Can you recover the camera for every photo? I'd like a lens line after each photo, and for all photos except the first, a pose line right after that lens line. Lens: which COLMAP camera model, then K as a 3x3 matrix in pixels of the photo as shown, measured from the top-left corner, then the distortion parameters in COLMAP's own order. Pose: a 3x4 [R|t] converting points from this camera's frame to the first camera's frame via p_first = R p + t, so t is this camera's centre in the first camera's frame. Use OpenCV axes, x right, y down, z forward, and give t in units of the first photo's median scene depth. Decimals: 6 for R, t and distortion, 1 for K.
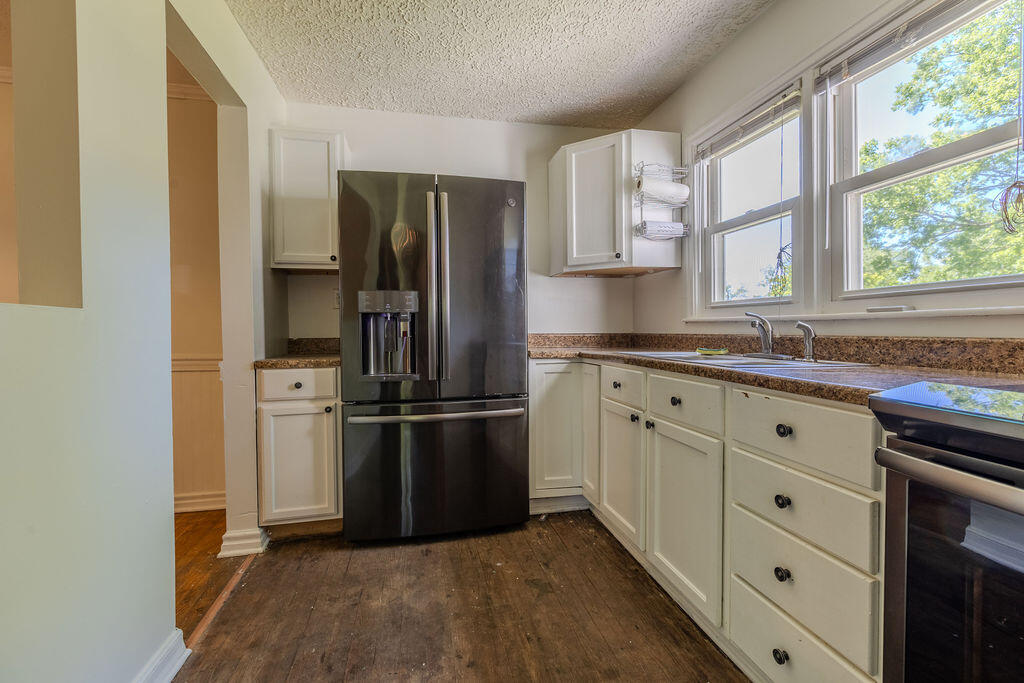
lens RADIAL K [[457.3, 0, 515.1], [0, 457.3, 337.9], [0, 0, 1]] dist [0.003163, -0.000363]
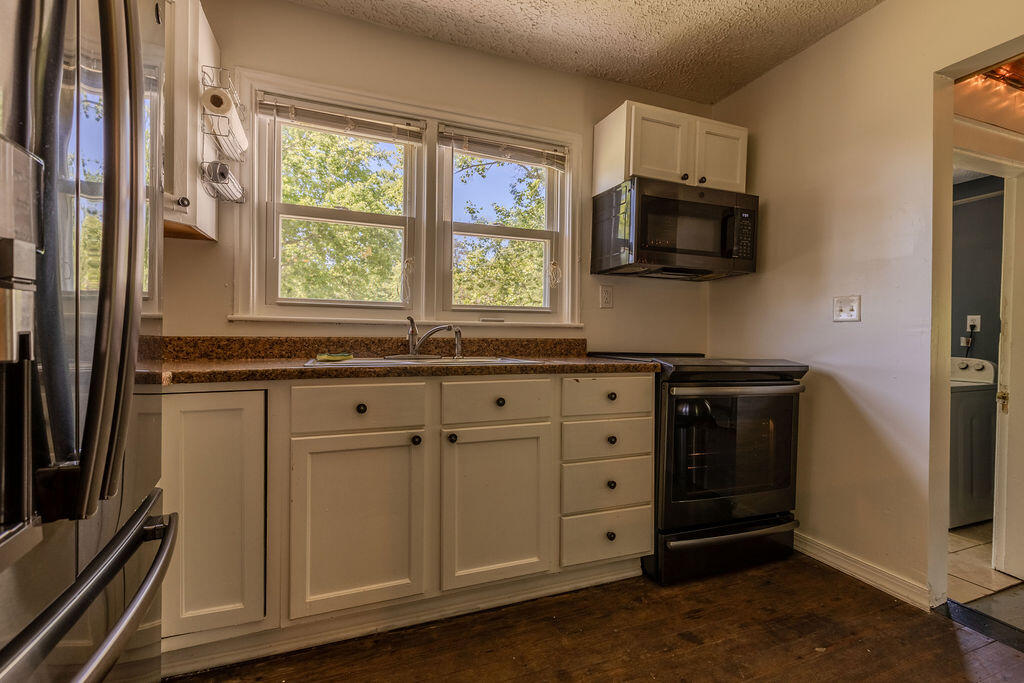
lens RADIAL K [[457.3, 0, 513.7], [0, 457.3, 337.5], [0, 0, 1]] dist [0.003163, -0.000363]
pose [[-0.153626, -0.007635, 0.988100, -0.633824], [0.008919, 0.999919, 0.009113, -0.016749], [-0.988089, 0.010213, -0.153546, 1.043170]]
